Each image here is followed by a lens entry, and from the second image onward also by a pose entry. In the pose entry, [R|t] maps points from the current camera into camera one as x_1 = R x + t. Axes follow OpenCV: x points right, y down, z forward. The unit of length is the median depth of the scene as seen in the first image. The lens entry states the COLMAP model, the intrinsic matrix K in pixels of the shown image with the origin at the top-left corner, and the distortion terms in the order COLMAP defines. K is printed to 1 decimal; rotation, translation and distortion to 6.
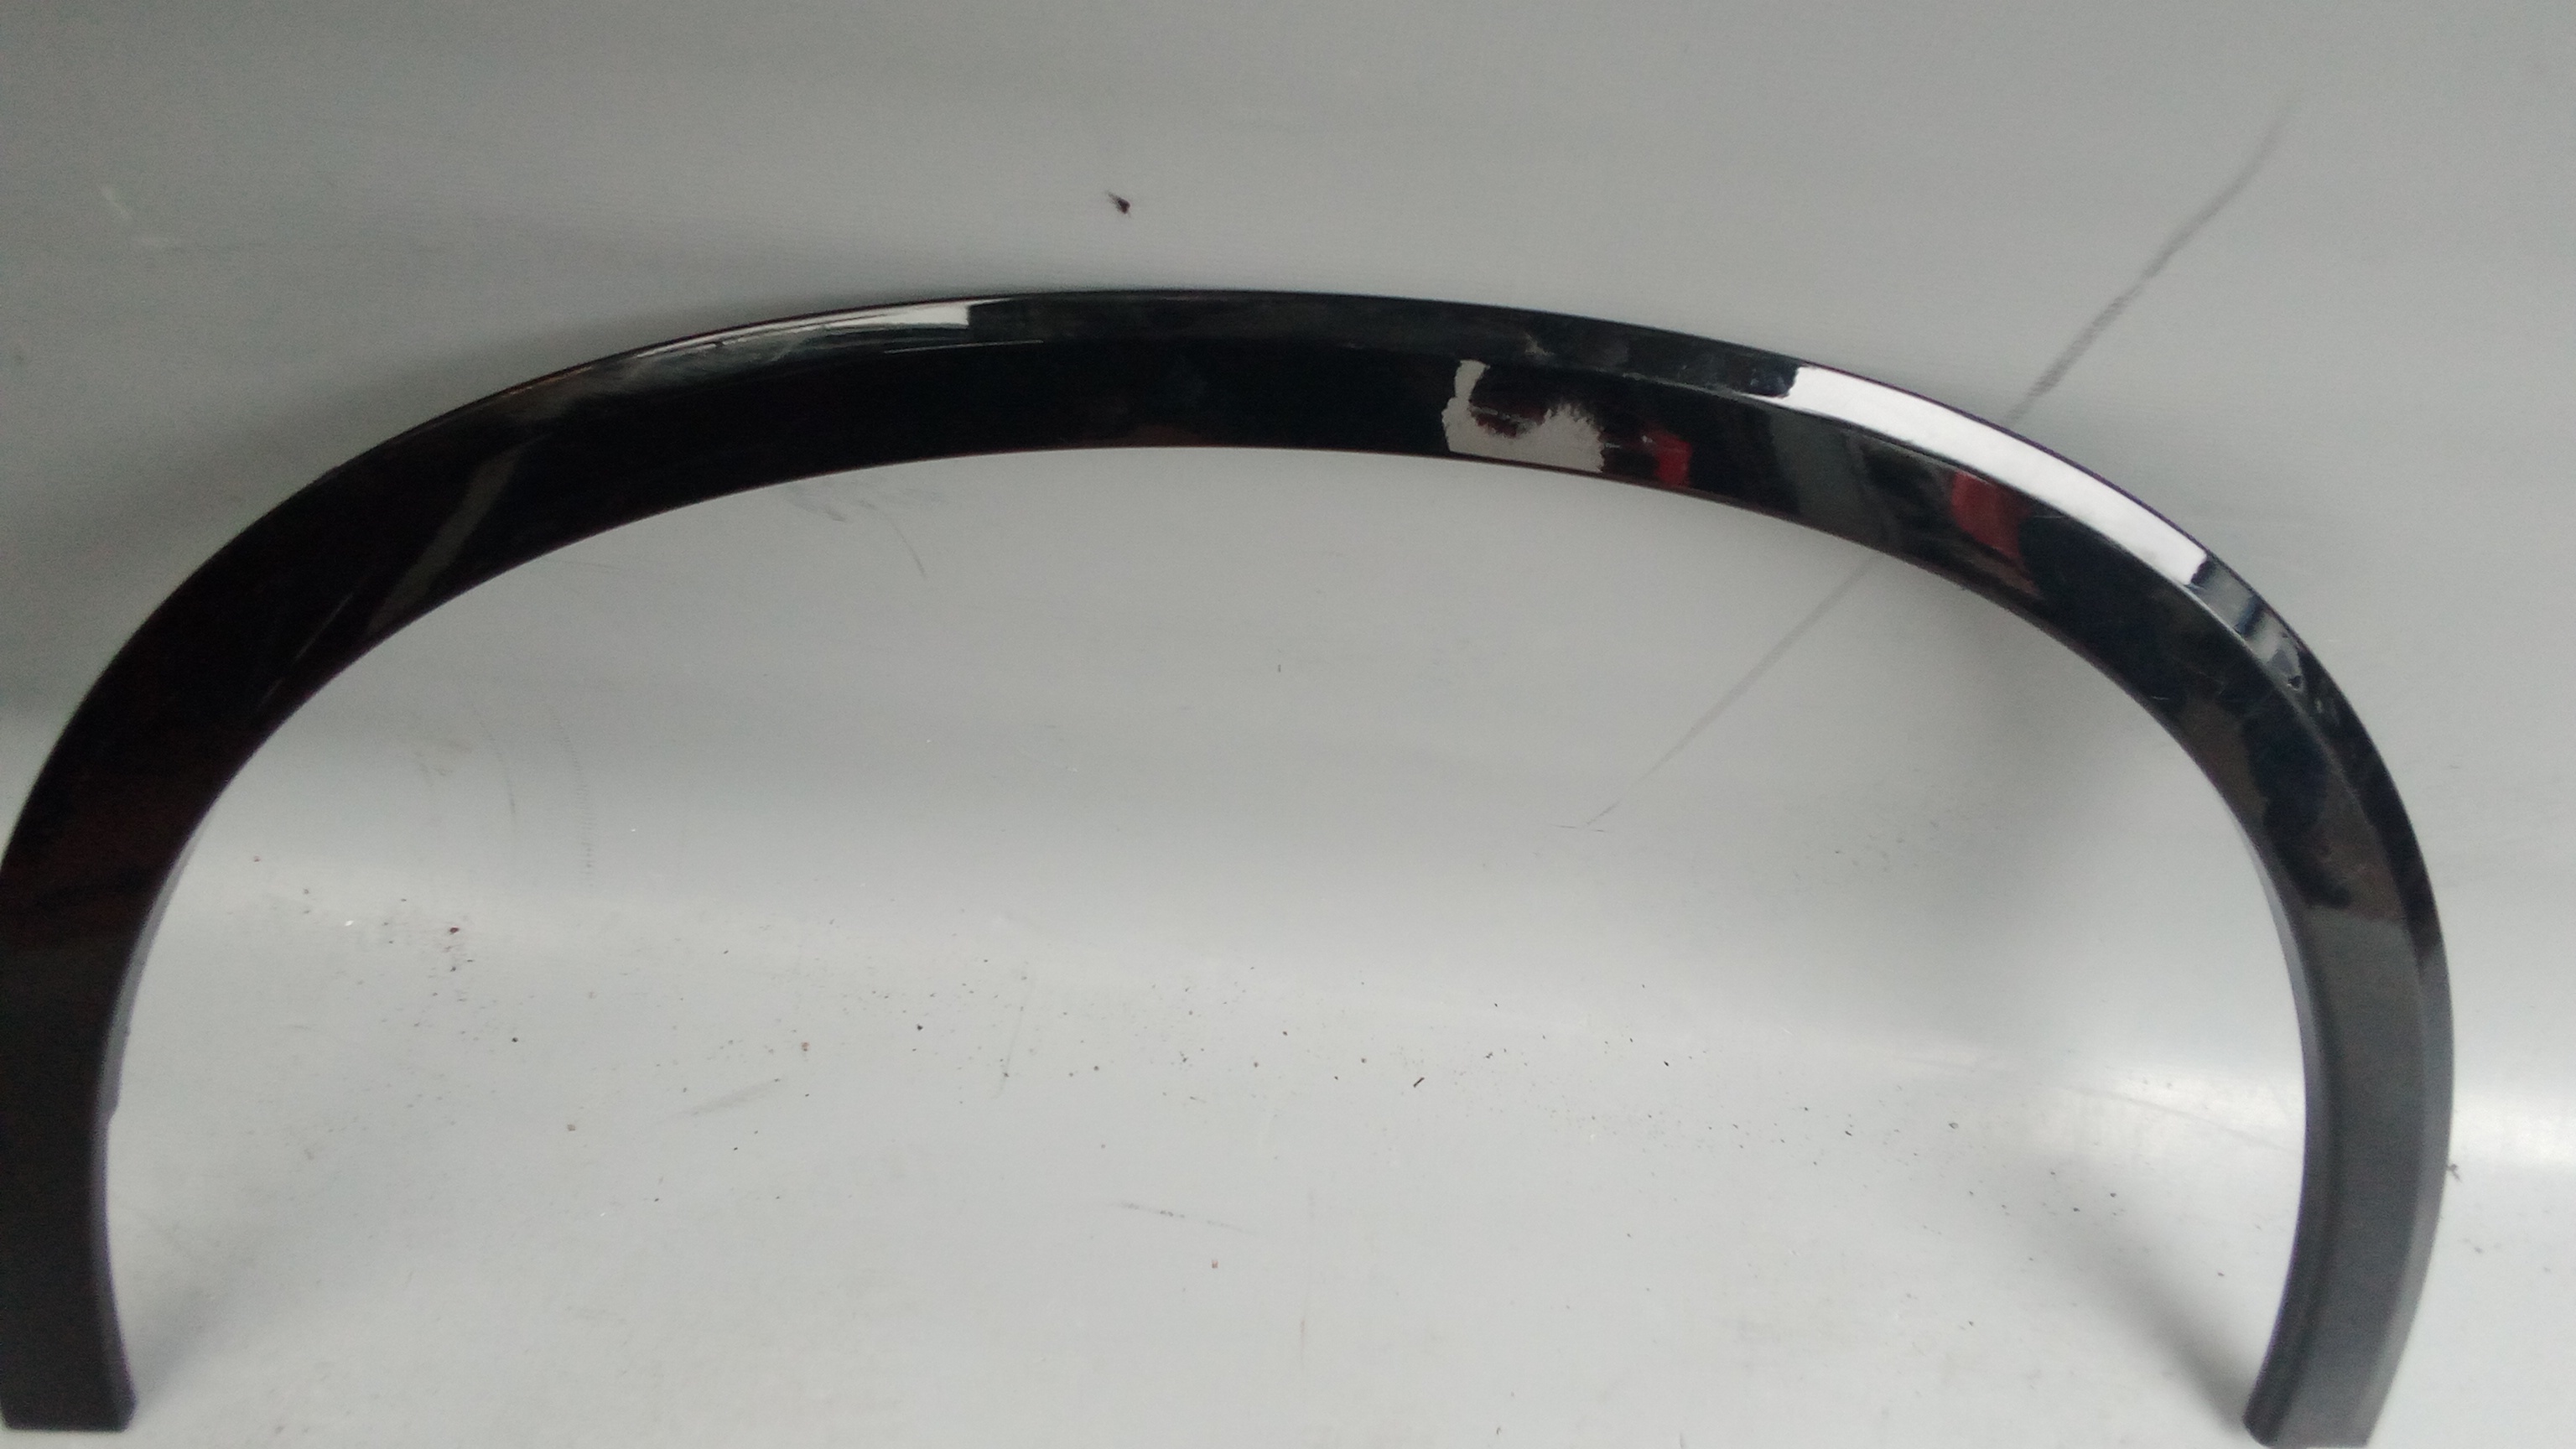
lens RADIAL K [[1834.0, 0, 1293.5], [0, 1834.0, 743.0], [0, 0, 1]] dist [0.001401, -0.051447]
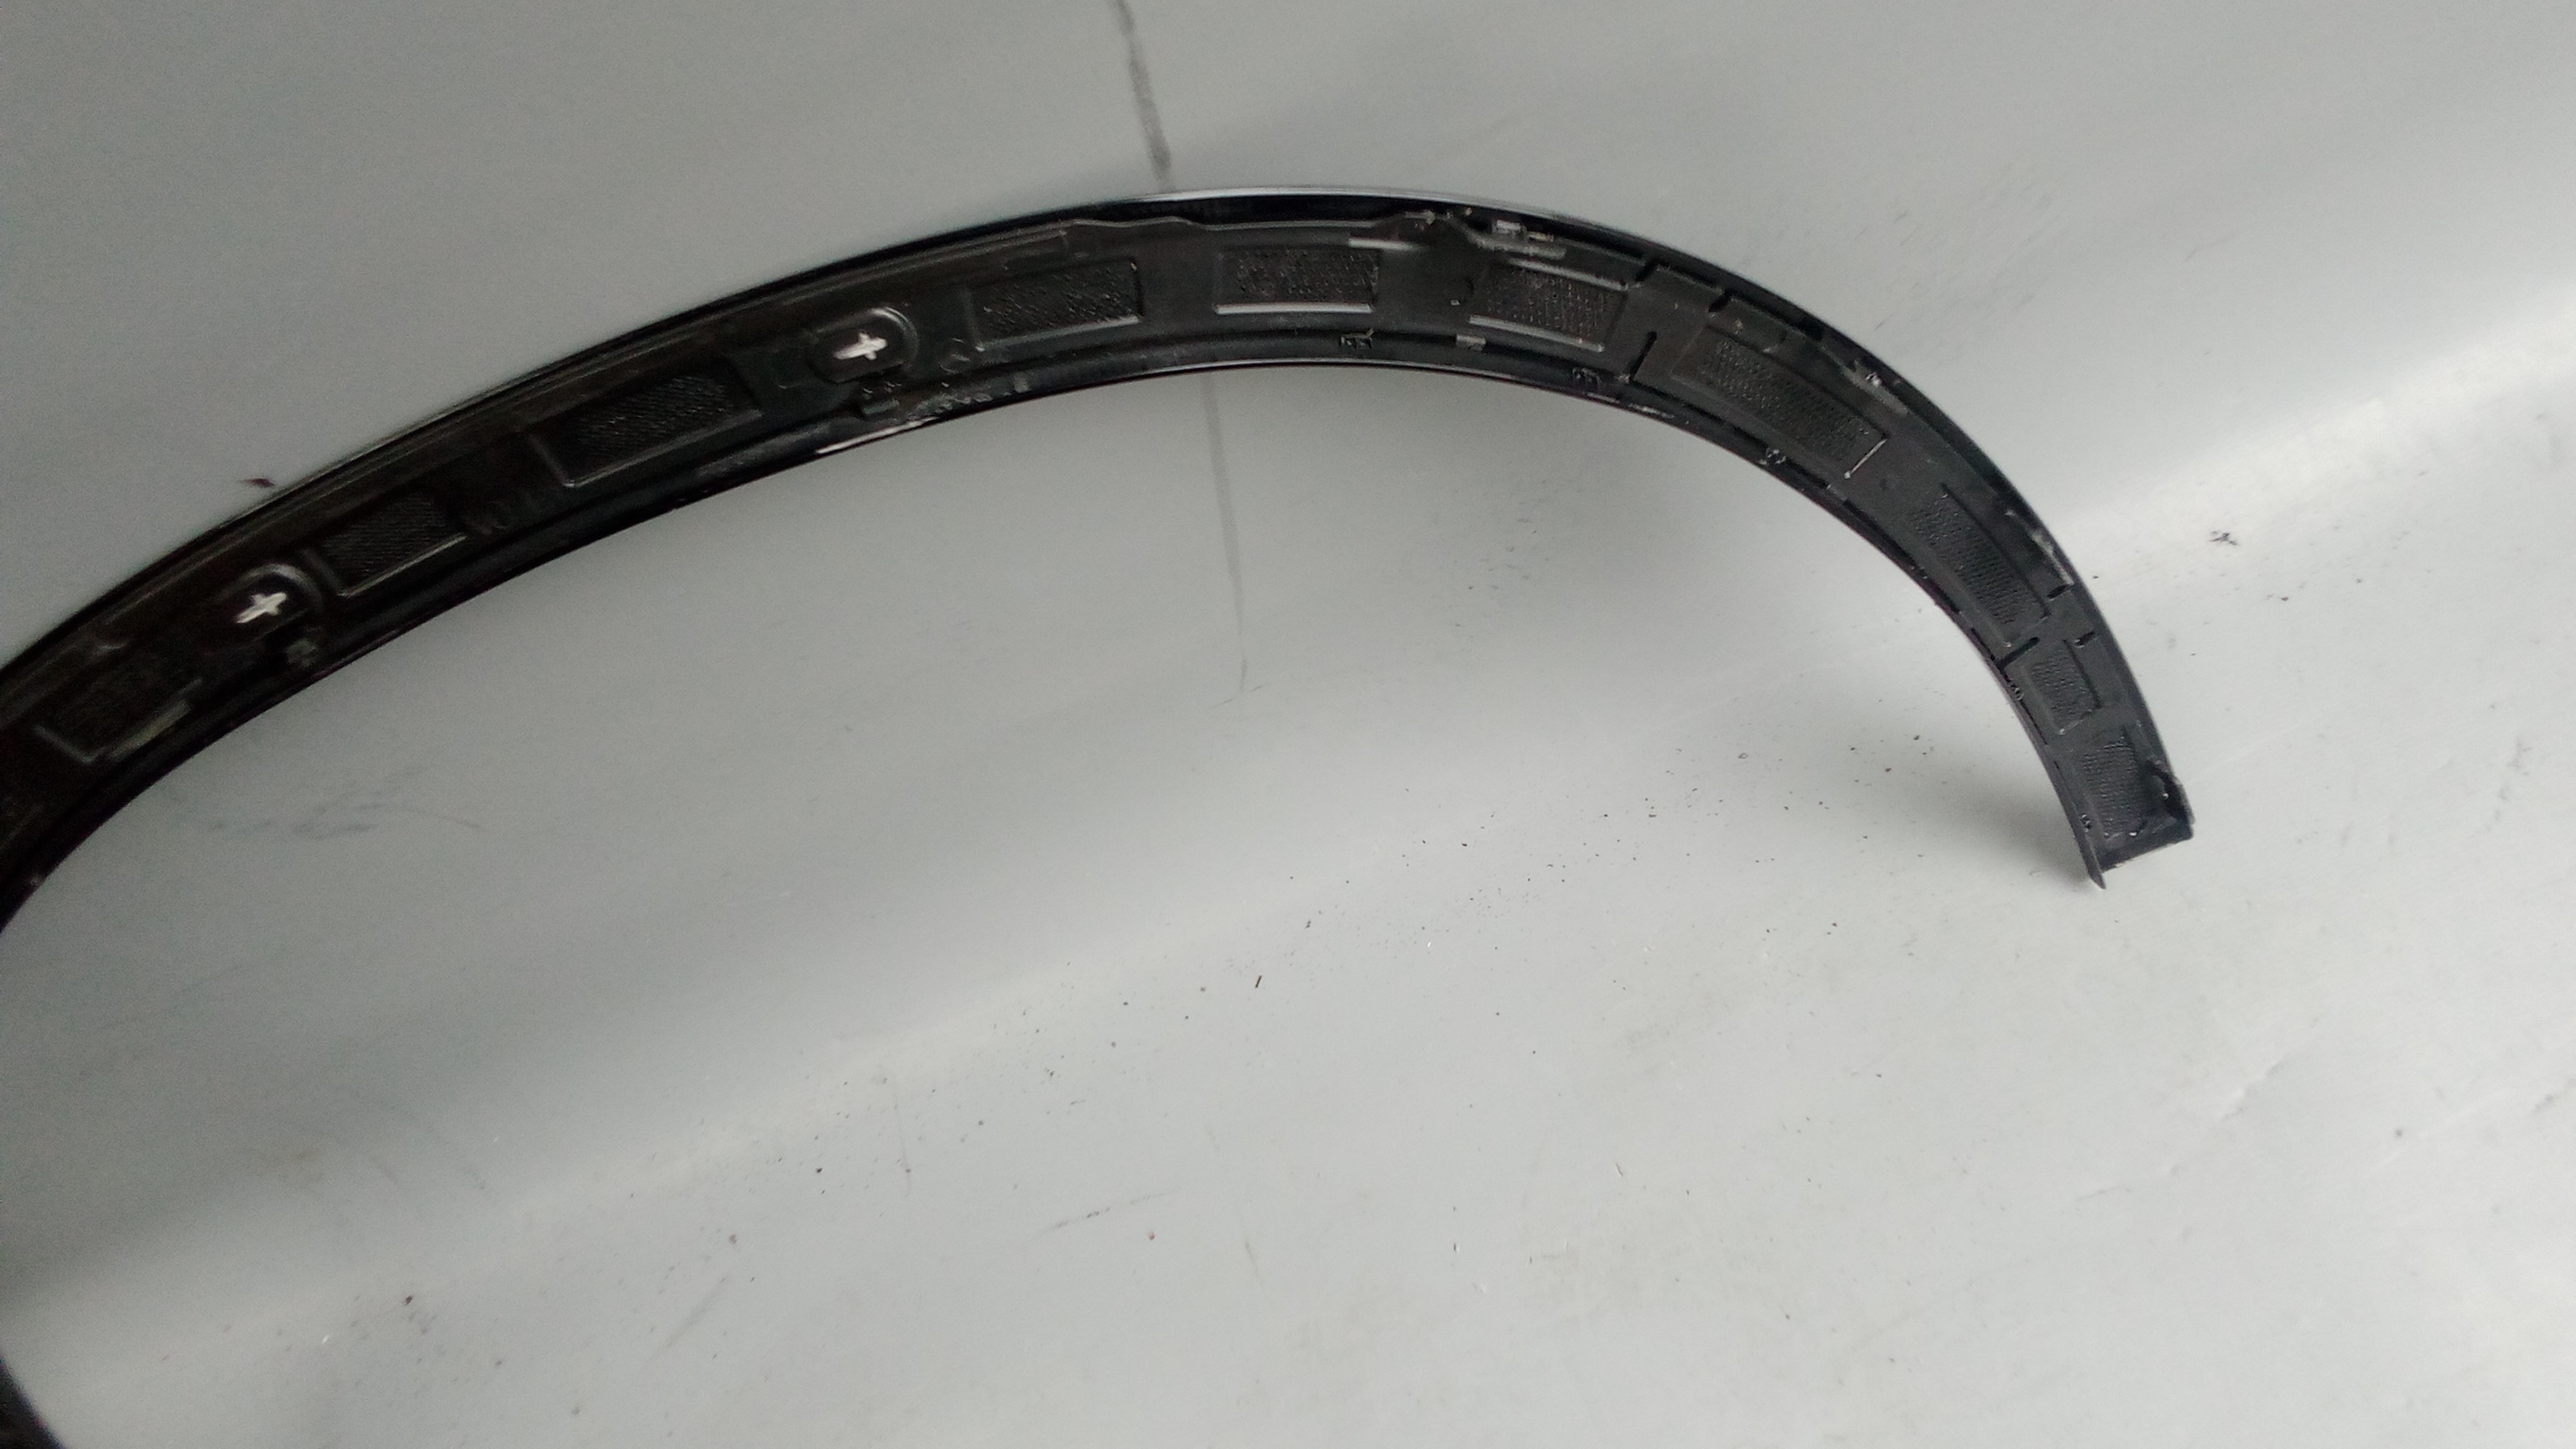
lens RADIAL K [[1820.2, 0, 1288.0], [0, 1820.2, 724.5], [0, 0, 1]] dist [0.006376, -0.060358]
pose [[0.863340, -0.499408, -0.072356, 0.238562], [0.501598, 0.864973, 0.014865, 0.057607], [0.055163, -0.049127, 0.997268, -0.003188]]
